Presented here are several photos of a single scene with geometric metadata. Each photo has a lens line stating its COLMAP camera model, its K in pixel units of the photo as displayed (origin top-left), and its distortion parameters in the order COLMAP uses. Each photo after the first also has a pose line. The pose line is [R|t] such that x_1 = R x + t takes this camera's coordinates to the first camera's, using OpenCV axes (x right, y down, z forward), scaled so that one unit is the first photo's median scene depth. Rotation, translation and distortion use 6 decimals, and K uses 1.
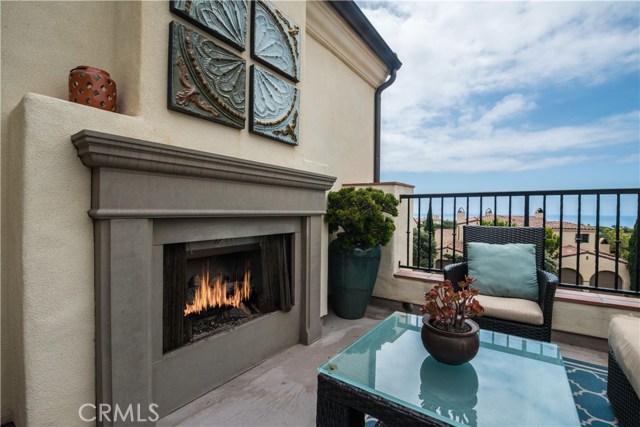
lens RADIAL K [[275.4, 0, 337.2], [0, 275.4, 218.3], [0, 0, 1]] dist [-0.000820, -0.000101]
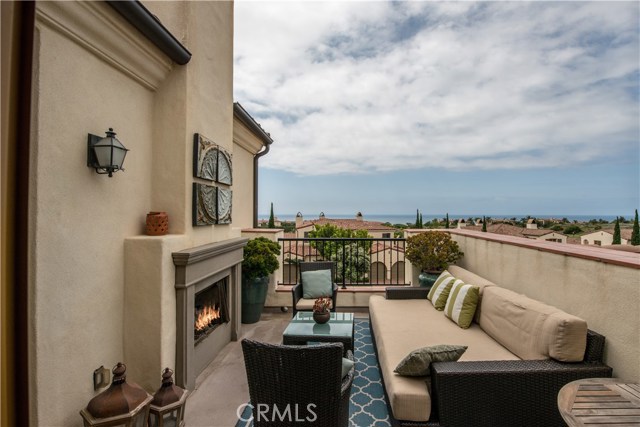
lens RADIAL K [[306.1, 0, 320.0], [0, 306.1, 213.5], [0, 0, 1]] dist [-0.000020, -0.000087]
pose [[0.875029, -0.004624, 0.484049, -0.462387], [0.008165, 0.999953, -0.005207, -0.248178], [-0.484002, 0.008509, 0.875025, -0.725518]]
